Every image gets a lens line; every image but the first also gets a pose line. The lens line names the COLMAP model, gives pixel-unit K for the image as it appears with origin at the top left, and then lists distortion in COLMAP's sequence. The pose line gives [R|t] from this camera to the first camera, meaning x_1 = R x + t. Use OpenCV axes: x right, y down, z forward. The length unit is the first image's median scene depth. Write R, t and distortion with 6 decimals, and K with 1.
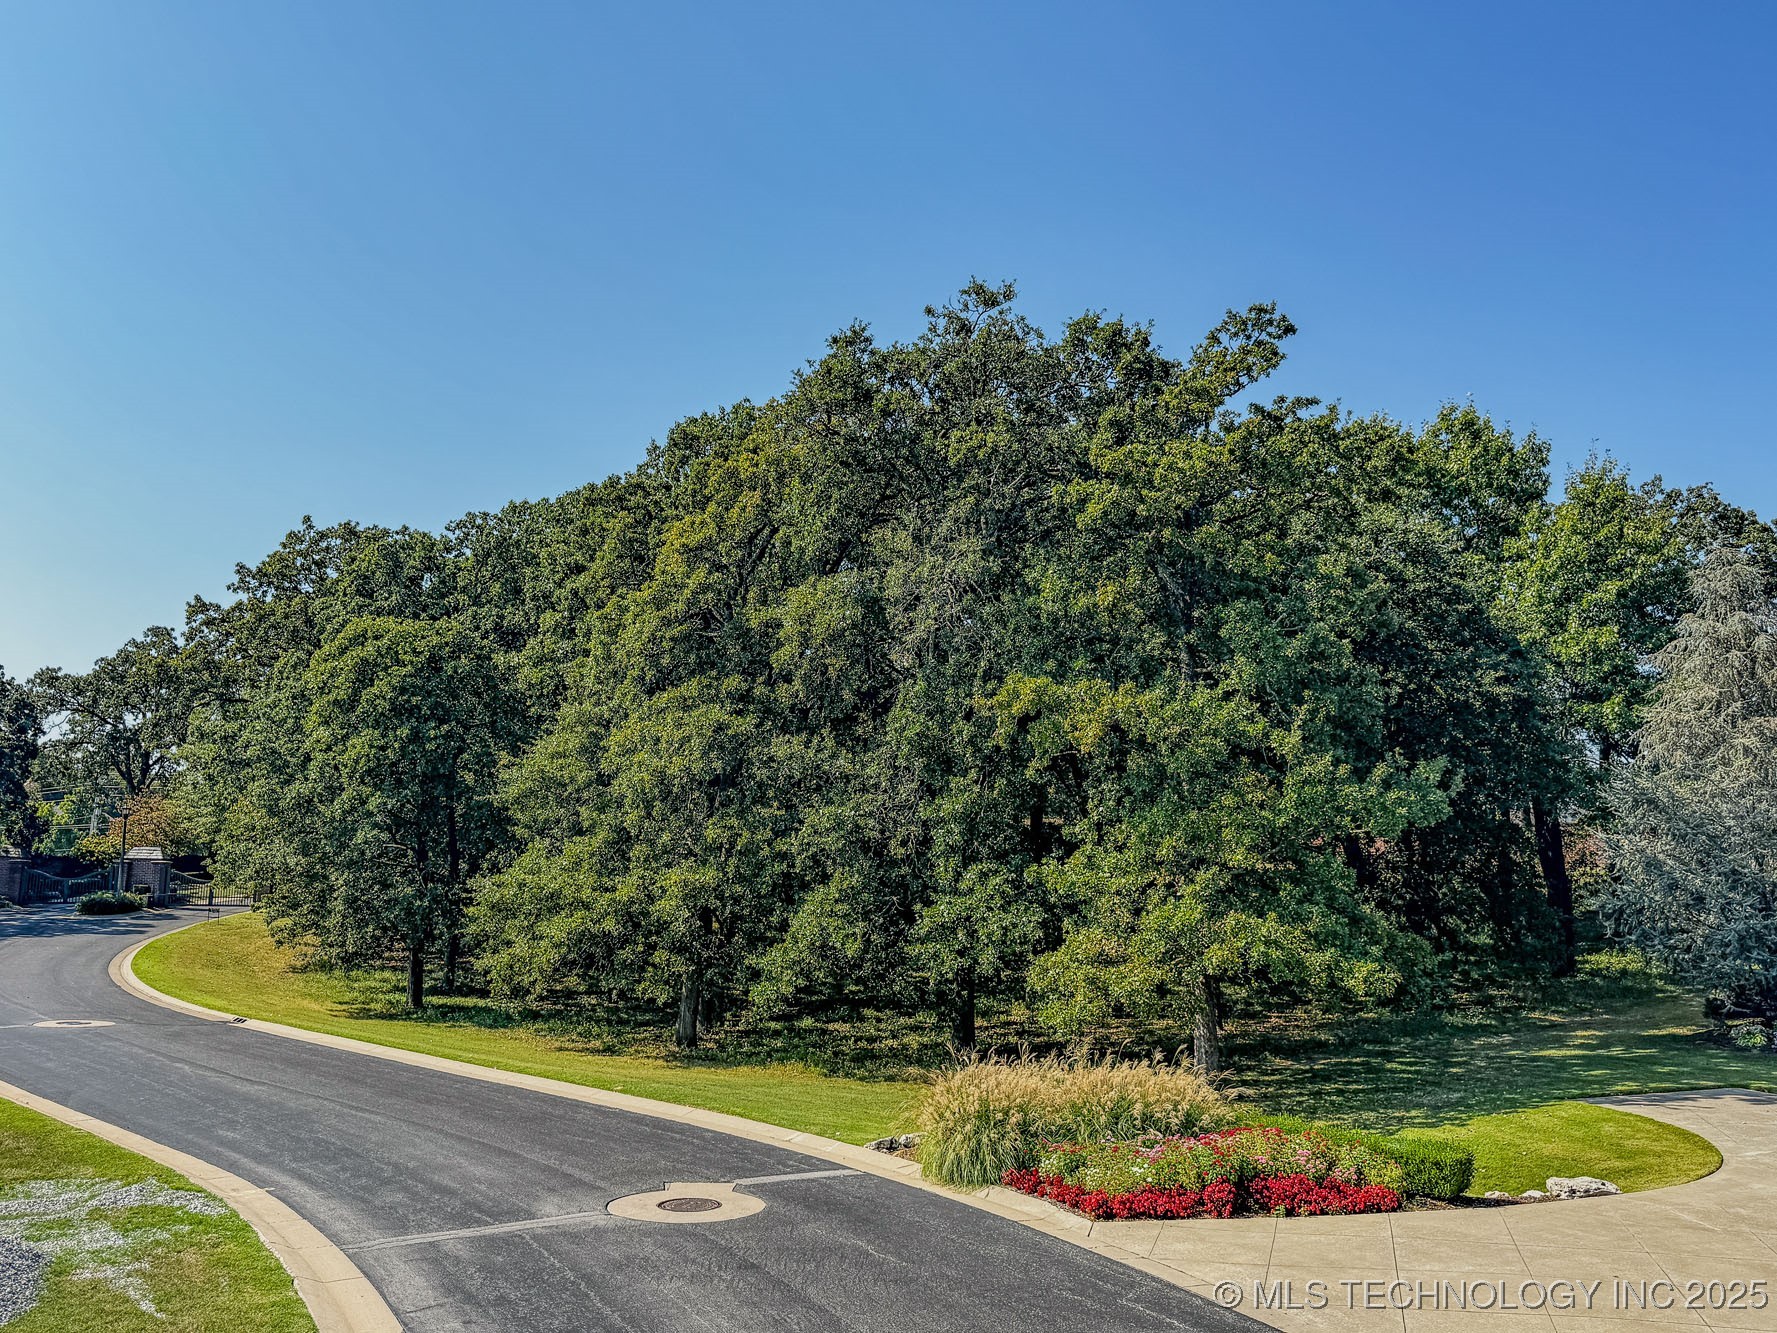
lens RADIAL K [[1437.9, 0, 890.6], [0, 1437.9, 664.2], [0, 0, 1]] dist [0.003735, -0.020957]
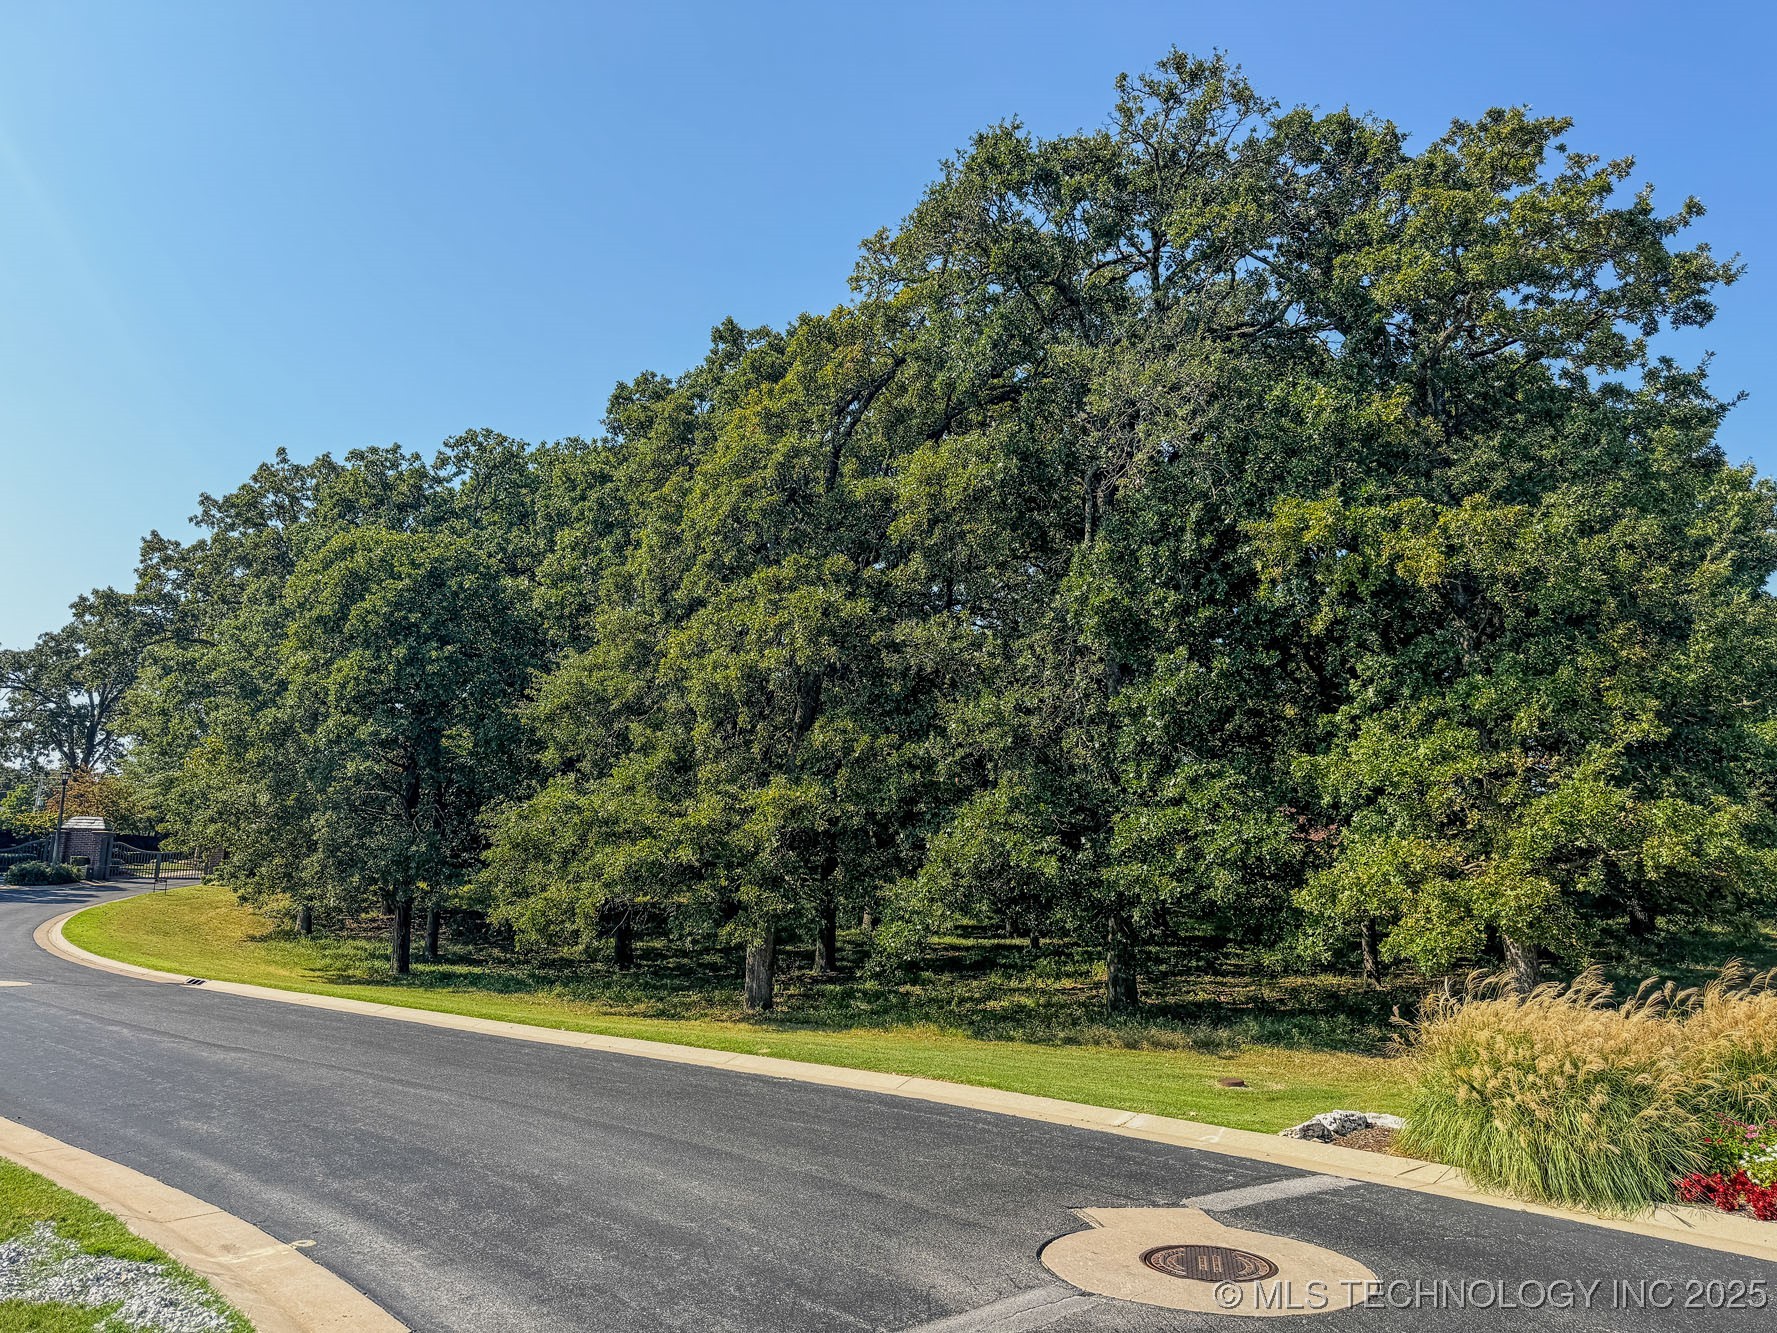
lens RADIAL K [[1257.0, 0, 886.6], [0, 1257.0, 667.7], [0, 0, 1]] dist [0.000447, 0.006043]
pose [[0.996448, 0.017911, 0.082281, -0.128870], [-0.015832, 0.999540, -0.025859, 0.084449], [-0.082707, 0.024465, 0.996274, 0.261372]]
